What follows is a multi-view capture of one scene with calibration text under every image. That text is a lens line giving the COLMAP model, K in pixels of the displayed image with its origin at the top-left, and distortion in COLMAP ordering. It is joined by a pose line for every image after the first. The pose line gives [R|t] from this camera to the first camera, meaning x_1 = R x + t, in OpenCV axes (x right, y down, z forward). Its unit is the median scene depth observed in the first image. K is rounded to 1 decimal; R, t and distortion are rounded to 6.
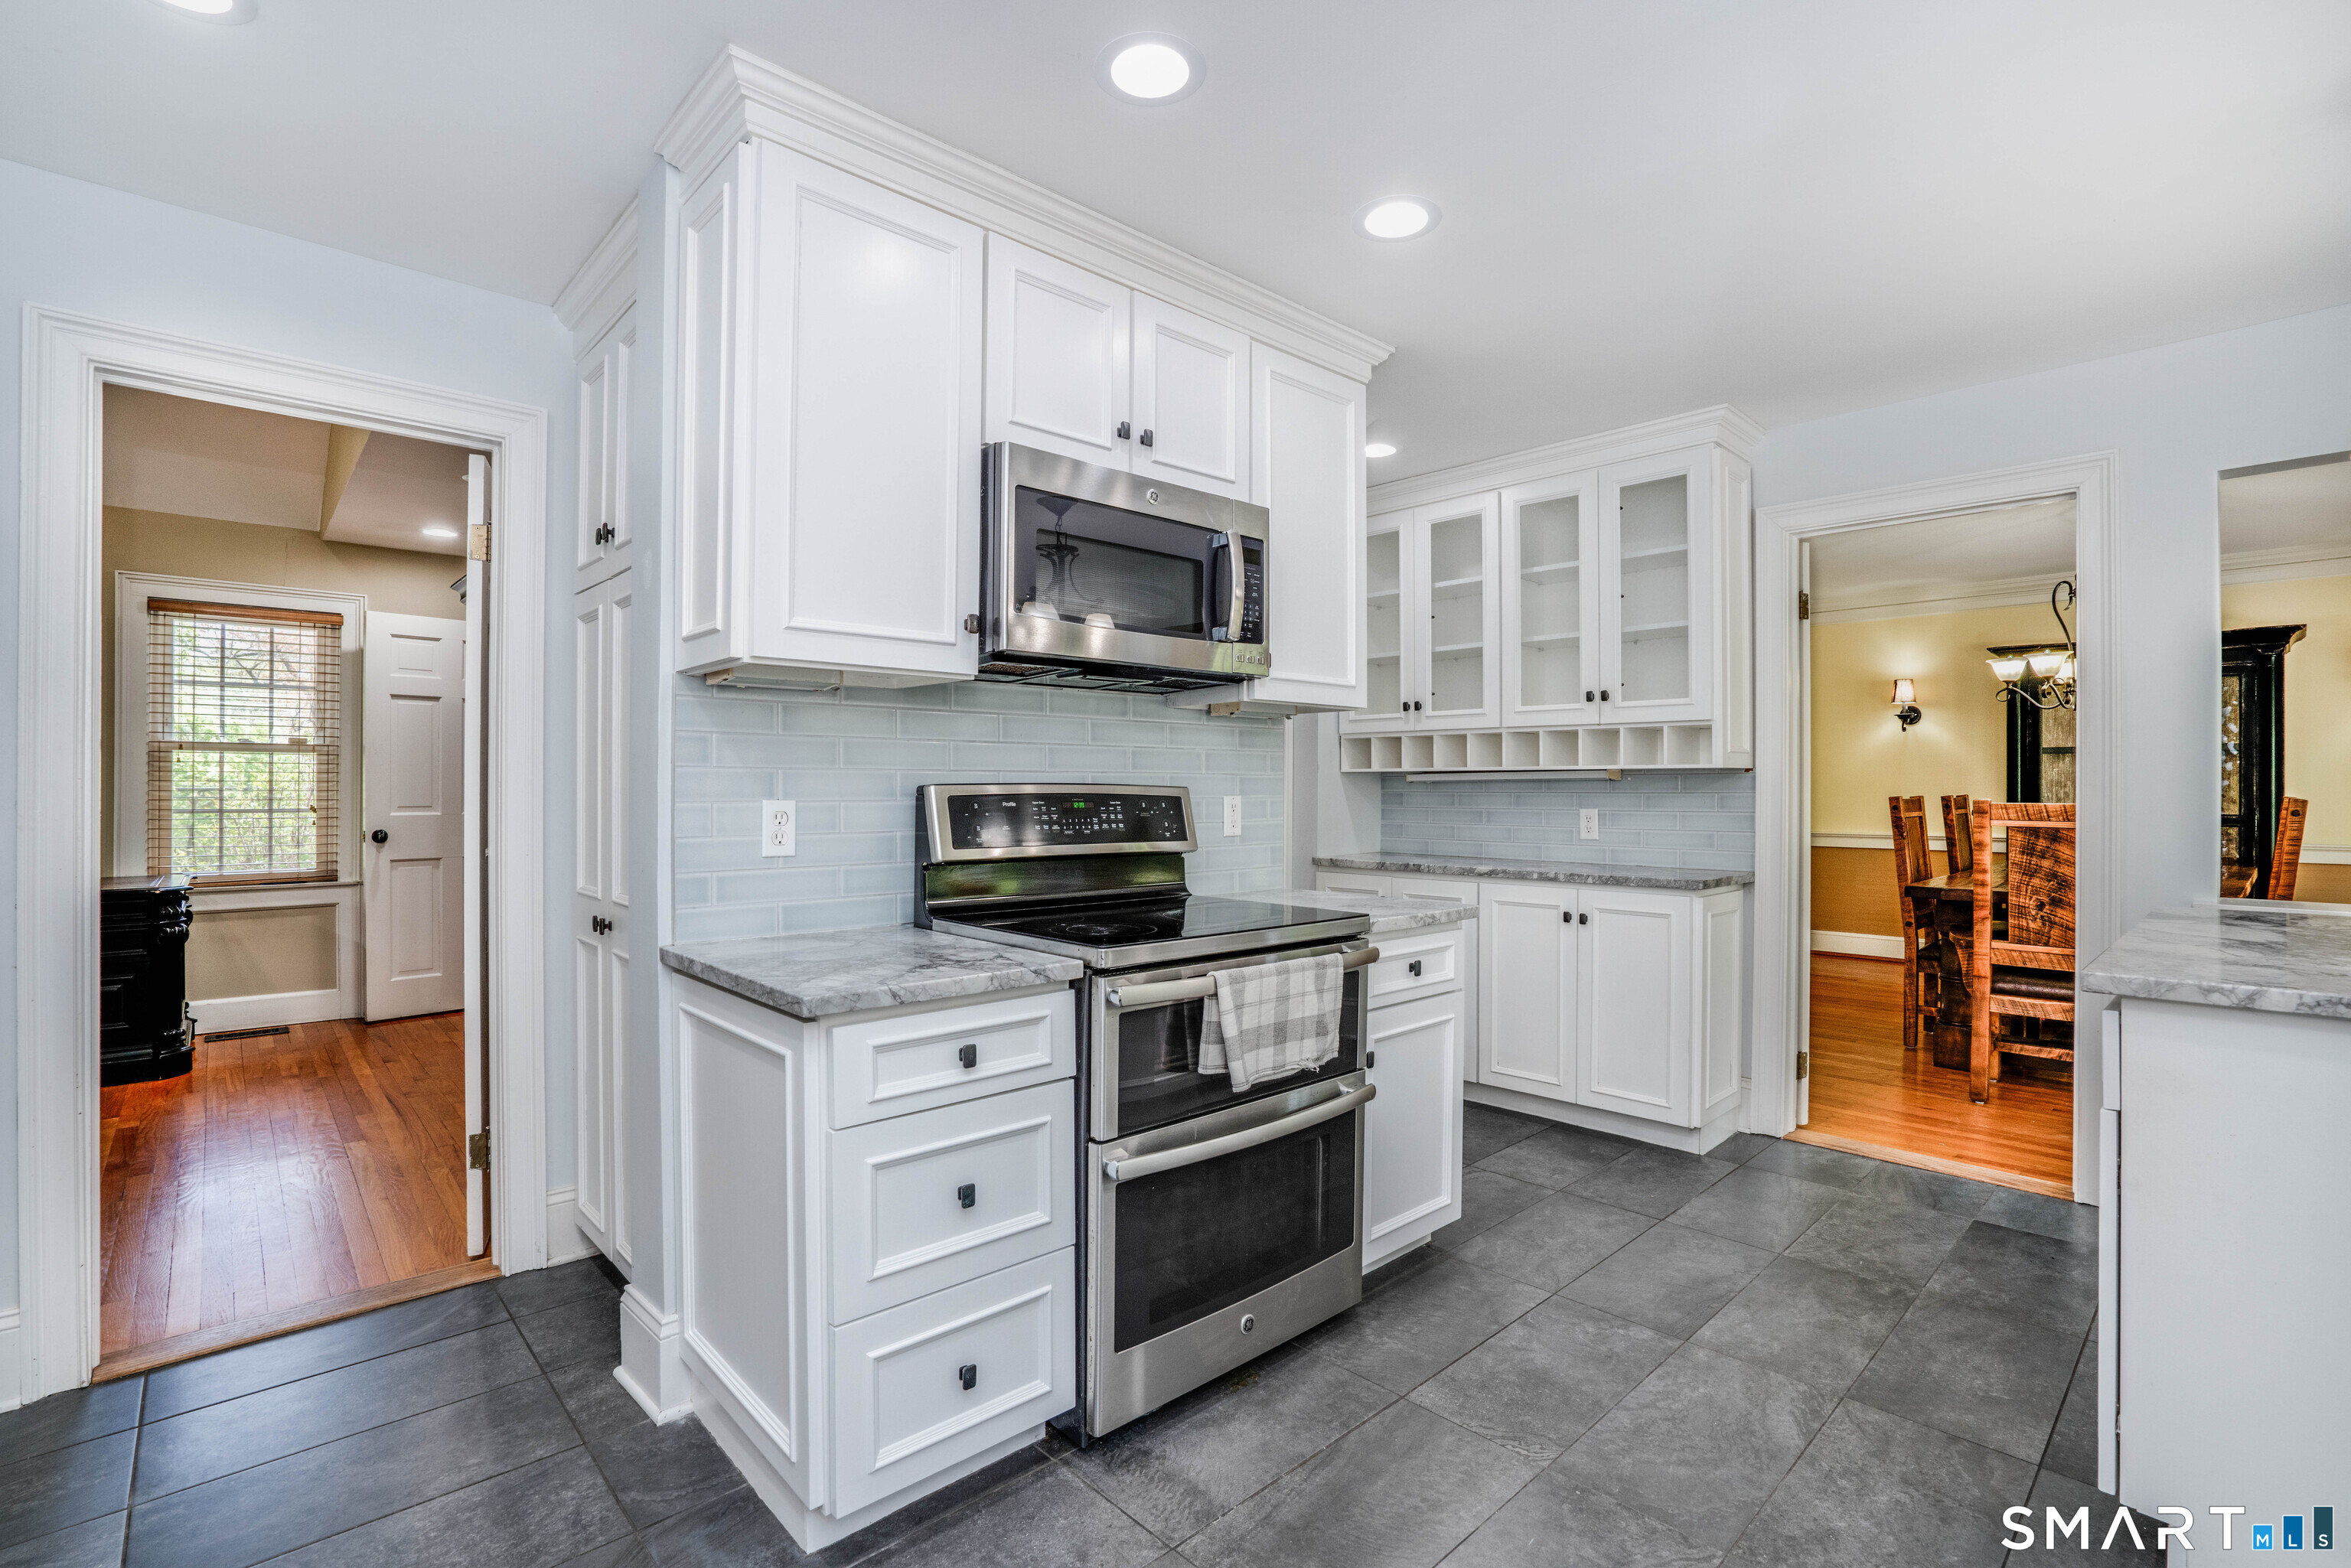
lens RADIAL K [[1070.7, 0, 1169.8], [0, 1070.7, 784.9], [0, 0, 1]] dist [-0.001606, 0.000295]
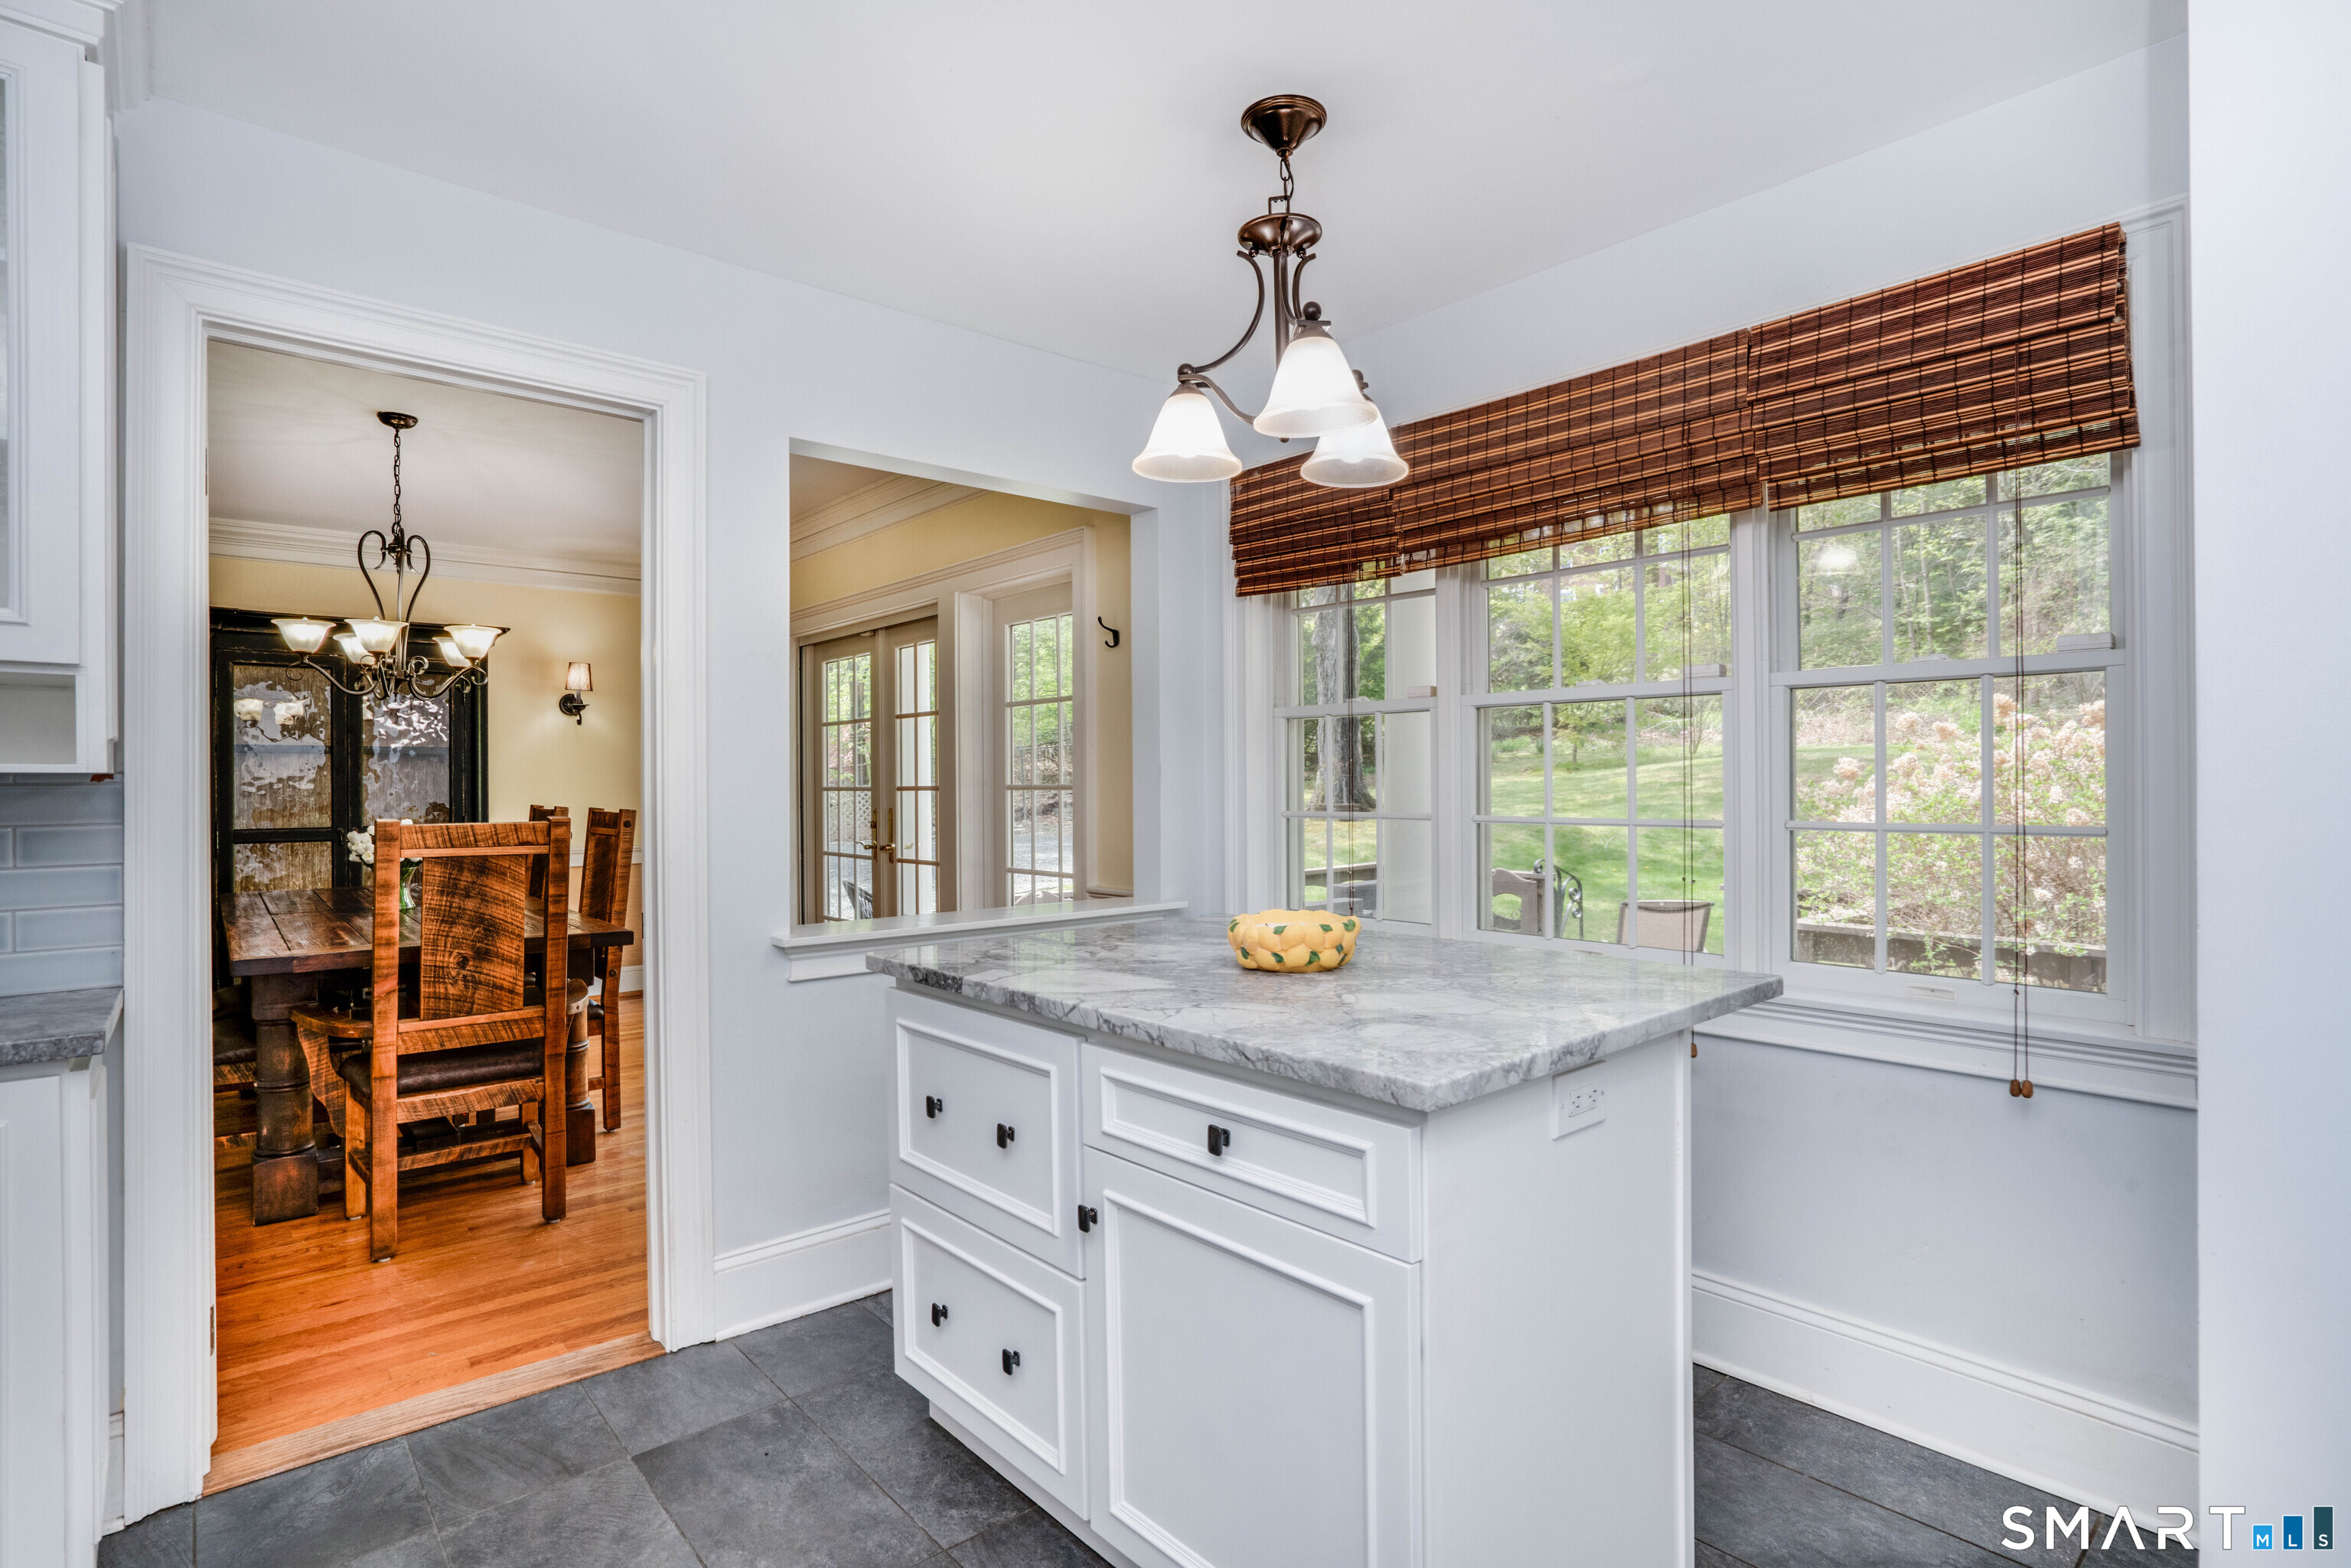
lens RADIAL K [[1144.1, 0, 1169.7], [0, 1144.1, 781.1], [0, 0, 1]] dist [0.000014, 0.000555]
pose [[0.032141, 0.002965, 0.999479, 0.043952], [-0.000238, 0.999996, -0.002959, -0.012658], [-0.999483, -0.000142, 0.032141, 0.597441]]
